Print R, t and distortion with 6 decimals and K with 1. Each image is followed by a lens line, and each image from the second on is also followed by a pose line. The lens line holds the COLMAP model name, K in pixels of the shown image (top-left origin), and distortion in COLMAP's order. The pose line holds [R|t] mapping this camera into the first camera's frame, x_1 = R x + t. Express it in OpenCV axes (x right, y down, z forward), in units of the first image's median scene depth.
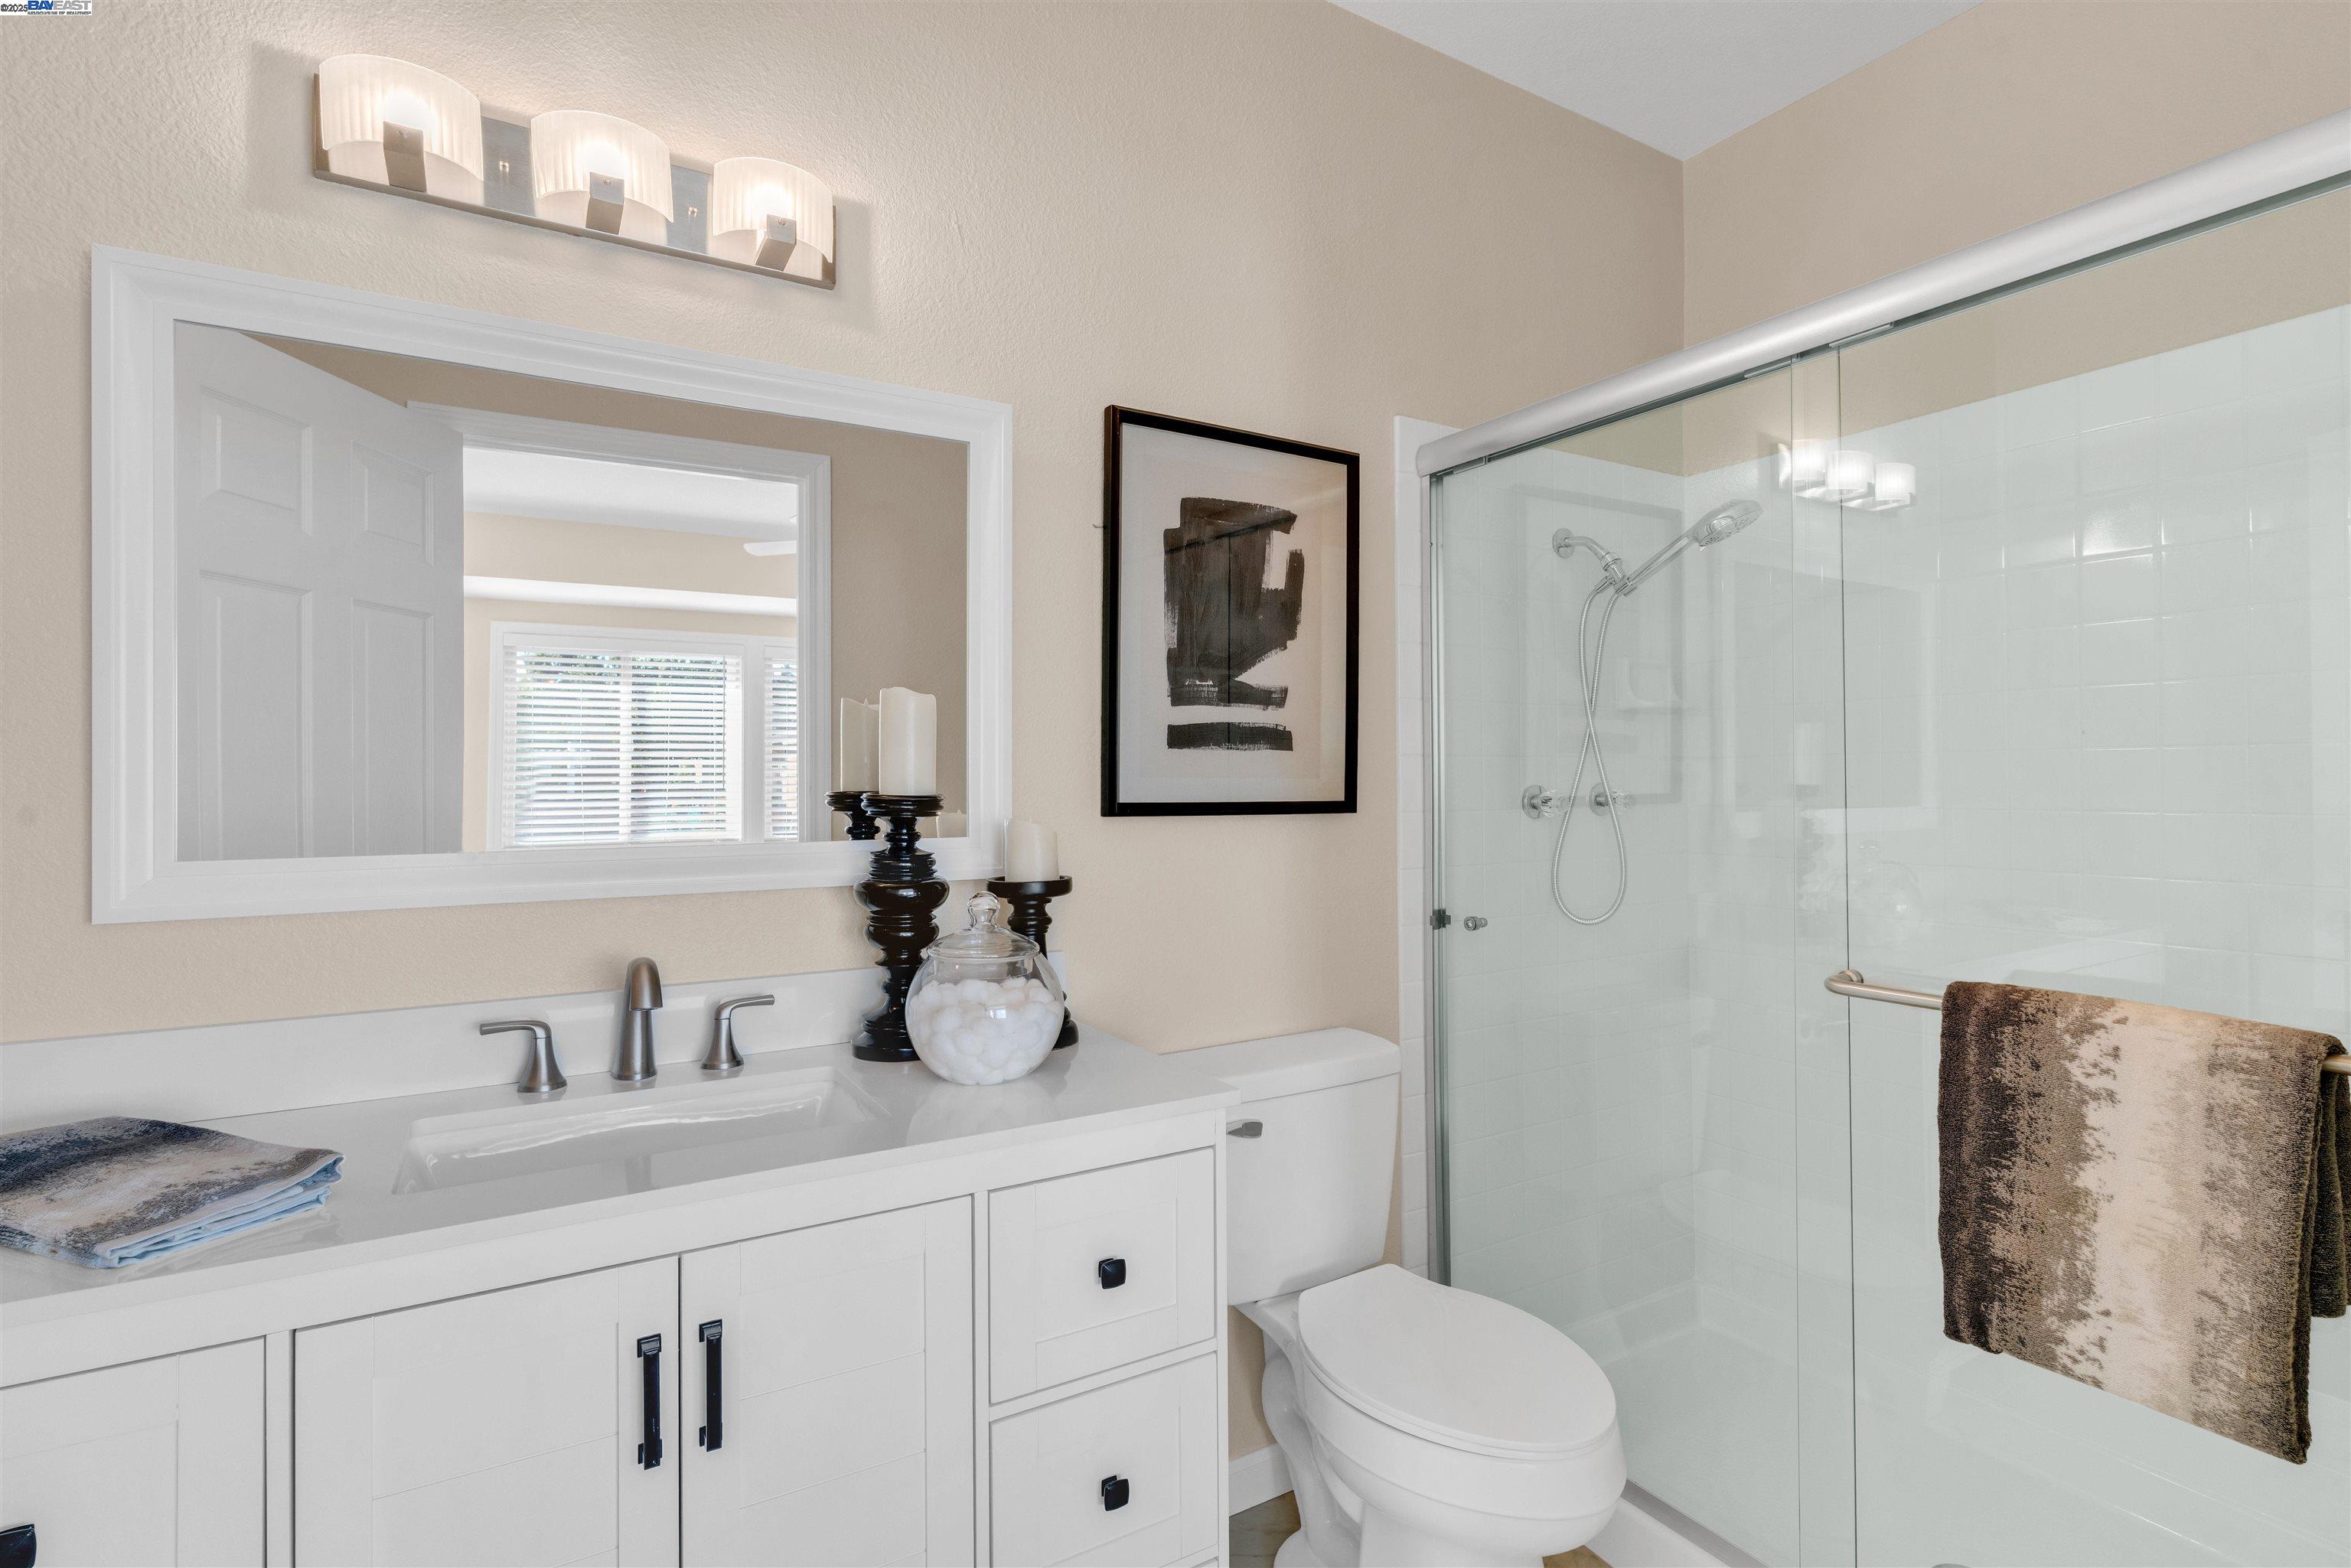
lens RADIAL K [[1112.4, 0, 1171.8], [0, 1112.4, 778.5], [0, 0, 1]] dist [-0.005827, 0.000979]
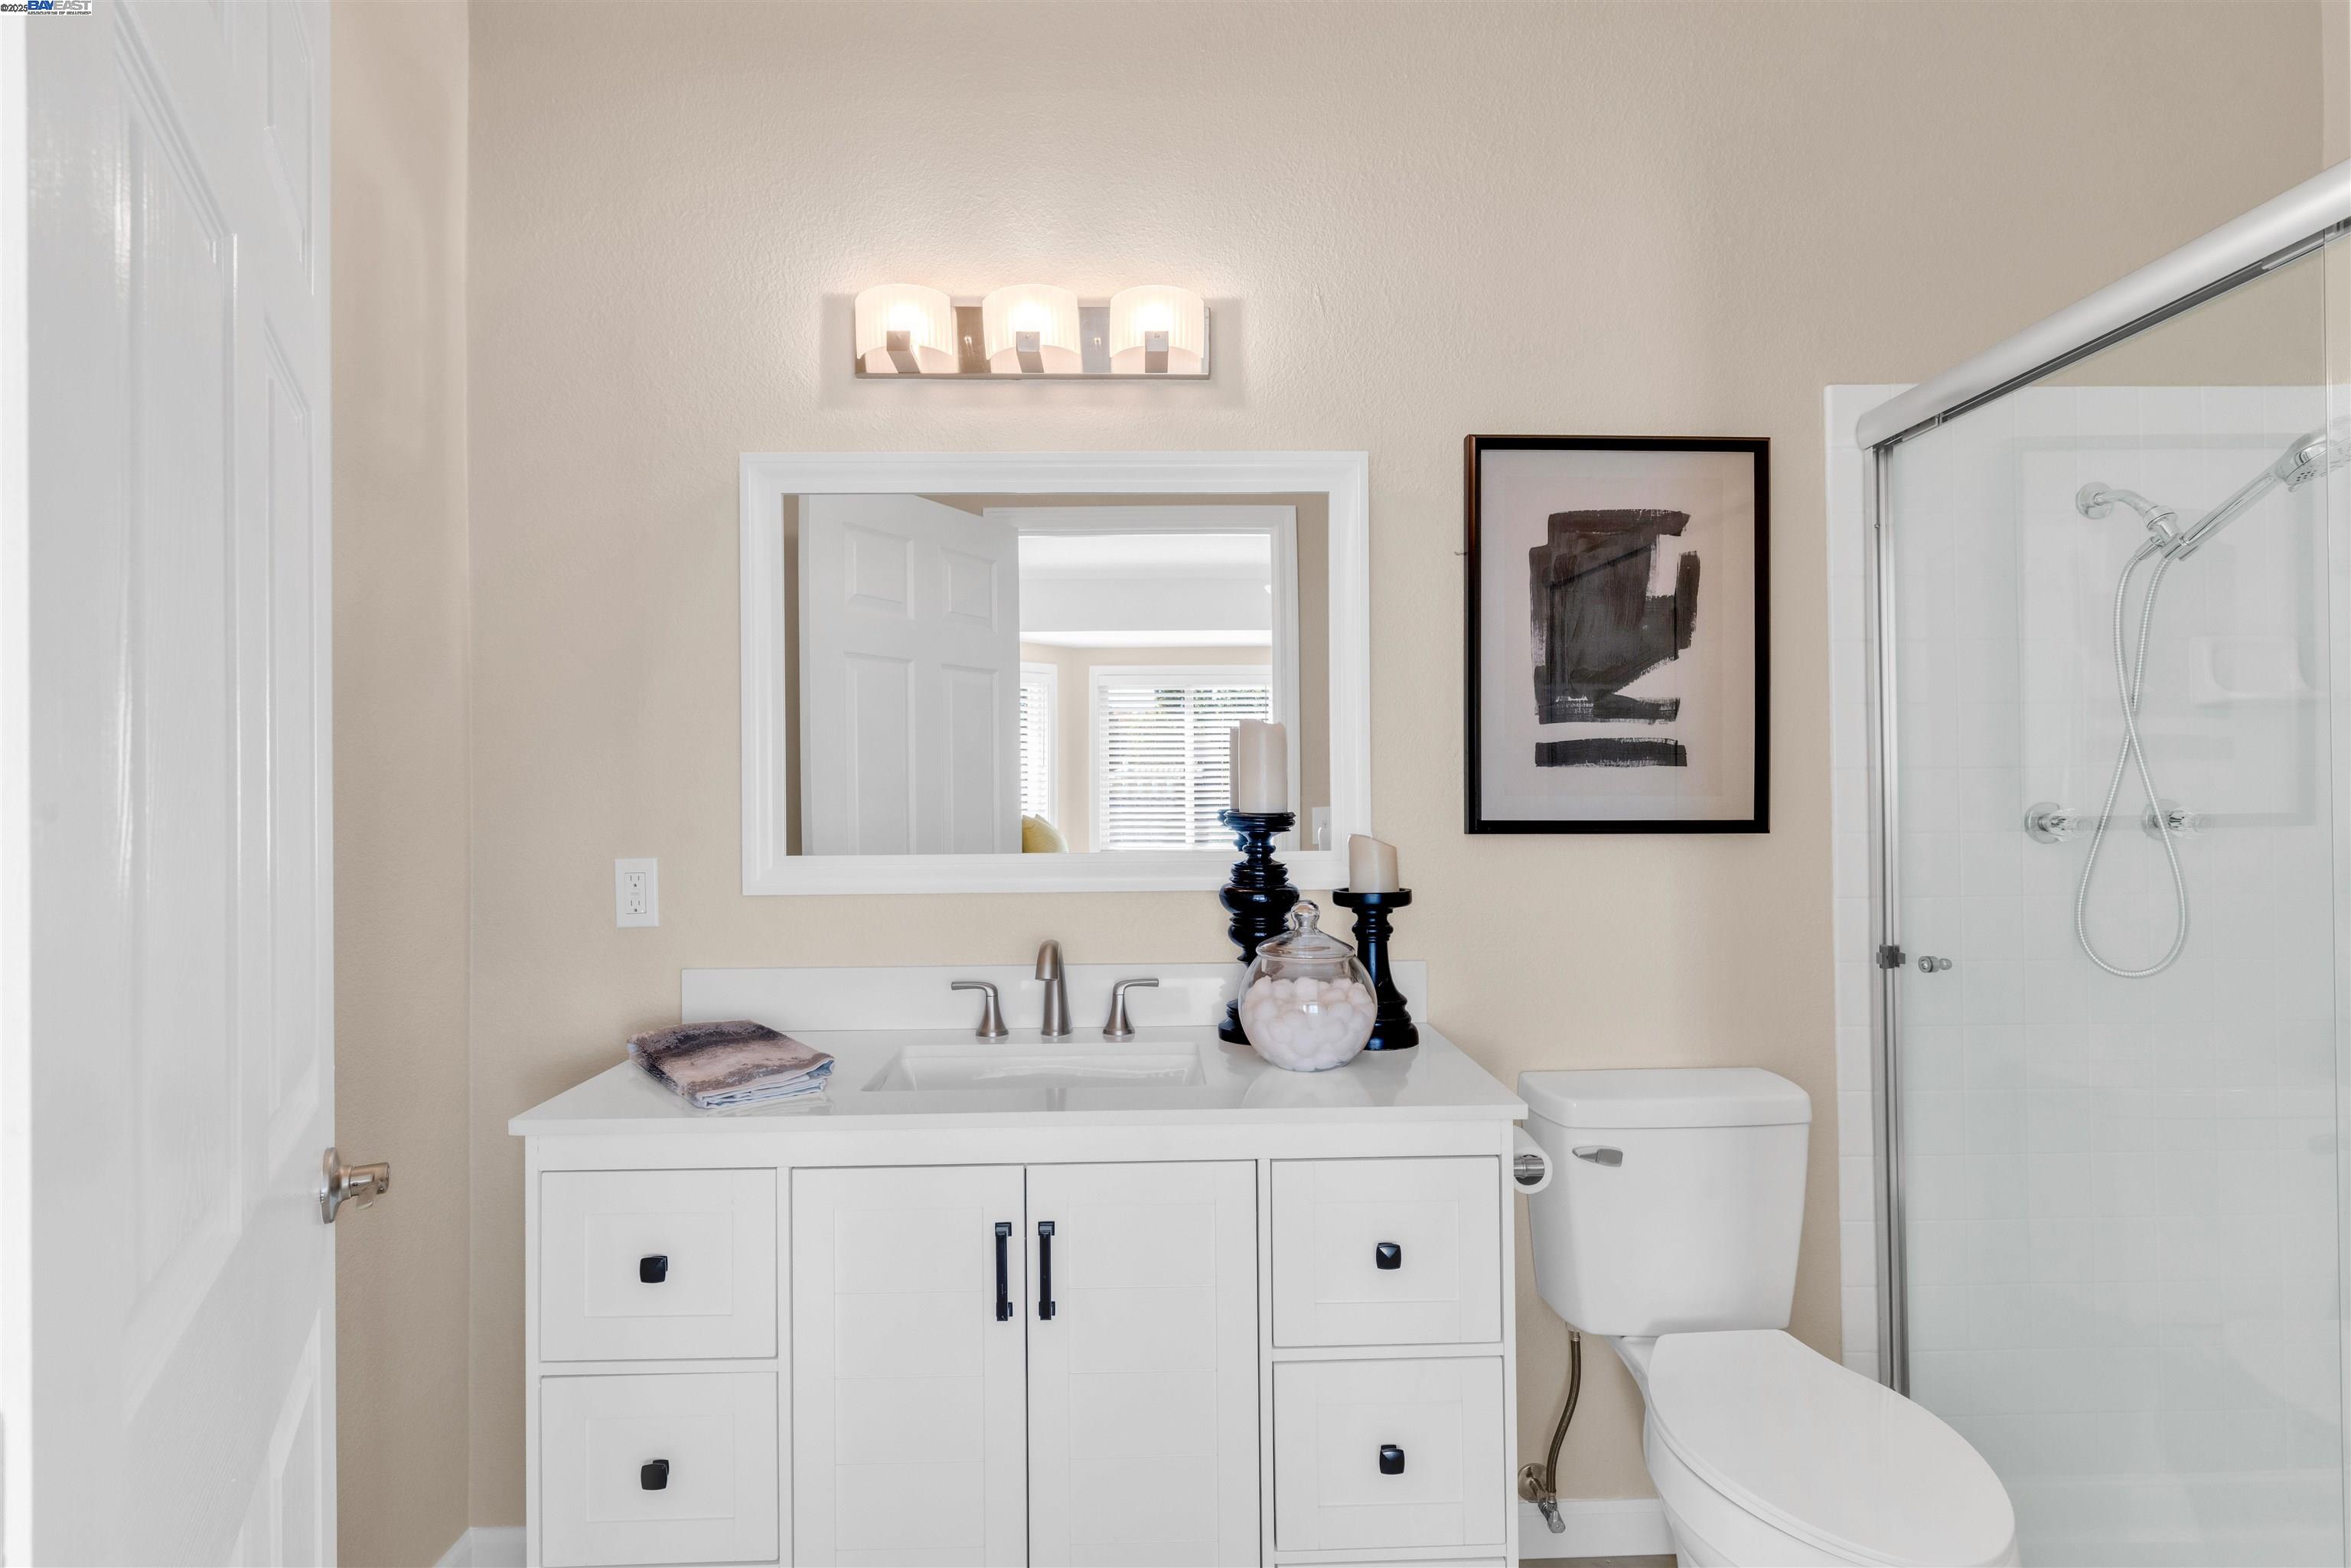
lens RADIAL K [[1112.4, 0, 1189.5], [0, 1112.4, 792.7], [0, 0, 1]] dist [-0.005827, 0.000979]
pose [[0.869811, -0.004614, -0.493364, 0.226626], [0.005064, 0.999987, -0.000425, -0.004674], [0.493359, -0.002129, 0.869823, -0.025035]]
